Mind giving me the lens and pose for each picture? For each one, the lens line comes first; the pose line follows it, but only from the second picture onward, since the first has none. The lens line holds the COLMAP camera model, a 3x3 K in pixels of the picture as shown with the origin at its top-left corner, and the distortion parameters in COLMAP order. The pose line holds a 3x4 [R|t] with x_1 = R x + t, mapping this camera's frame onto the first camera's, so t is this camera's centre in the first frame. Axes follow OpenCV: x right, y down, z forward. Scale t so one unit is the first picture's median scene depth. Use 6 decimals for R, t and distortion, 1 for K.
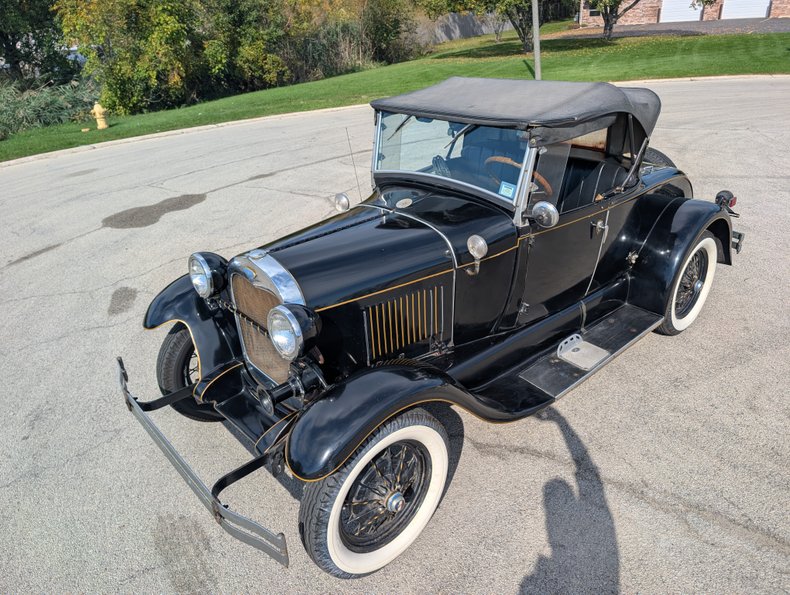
lens RADIAL K [[571.0, 0, 389.4], [0, 571.0, 299.5], [0, 0, 1]] dist [0.004508, -0.006134]
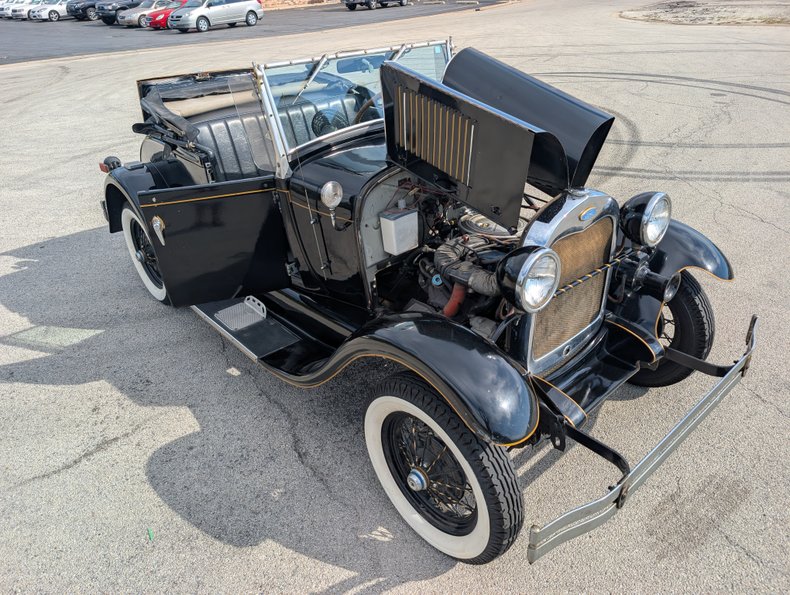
lens RADIAL K [[571.0, 0, 402.3], [0, 571.0, 306.8], [0, 0, 1]] dist [0.004508, -0.006134]
pose [[-0.015363, -0.451534, 0.892121, -0.739704], [0.475480, 0.781590, 0.403778, -0.288580], [-0.879593, 0.430389, 0.202688, 0.791732]]
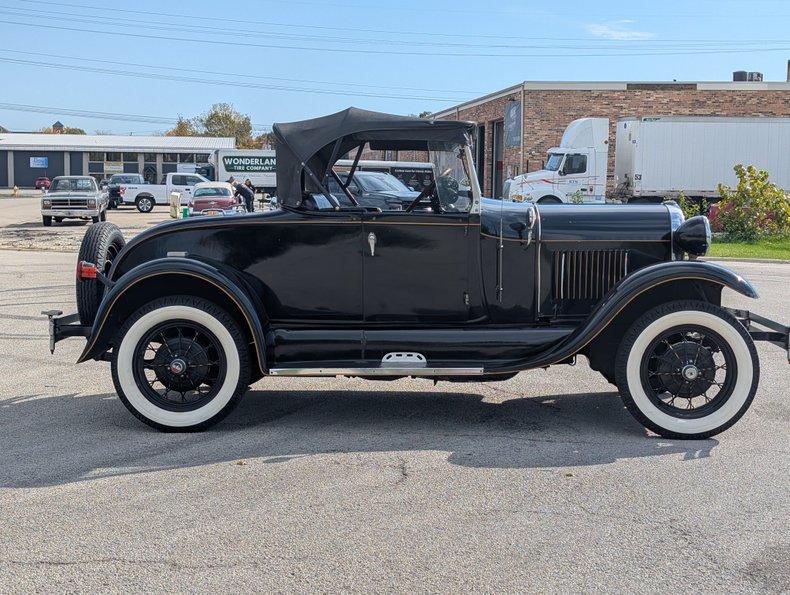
lens RADIAL K [[1285.9, 0, 399.2], [0, 1285.9, 296.2], [0, 0, 1]] dist [0.092830, 0.000000]
pose [[-0.725887, 0.002693, 0.687809, -1.302287], [0.340748, 0.870063, 0.356205, -0.834125], [-0.597477, 0.492934, -0.632485, 2.389108]]
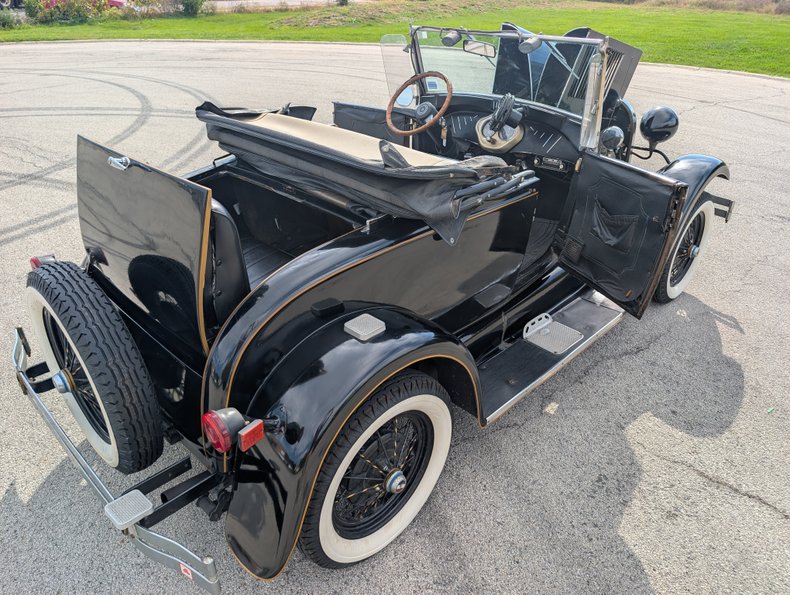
lens RADIAL K [[571.5, 0, 393.4], [0, 571.5, 305.3], [0, 0, 1]] dist [0.018883, -0.018797]
pose [[-0.995474, 0.089059, -0.033171, 0.286791], [0.021476, 0.550821, 0.834347, -0.728076], [0.092577, 0.829859, -0.550240, 1.574507]]
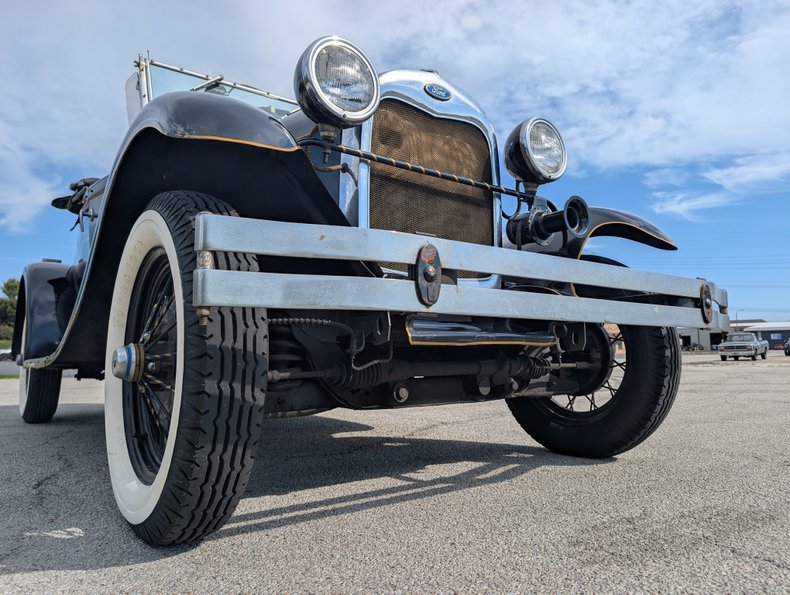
lens RADIAL K [[571.5, 0, 403.9], [0, 571.5, 293.3], [0, 0, 1]] dist [0.018883, -0.018797]
pose [[0.065343, 0.172825, 0.982783, -0.629598], [0.445358, 0.876303, -0.183711, 0.195661], [-0.892965, 0.449695, -0.019709, 0.814794]]
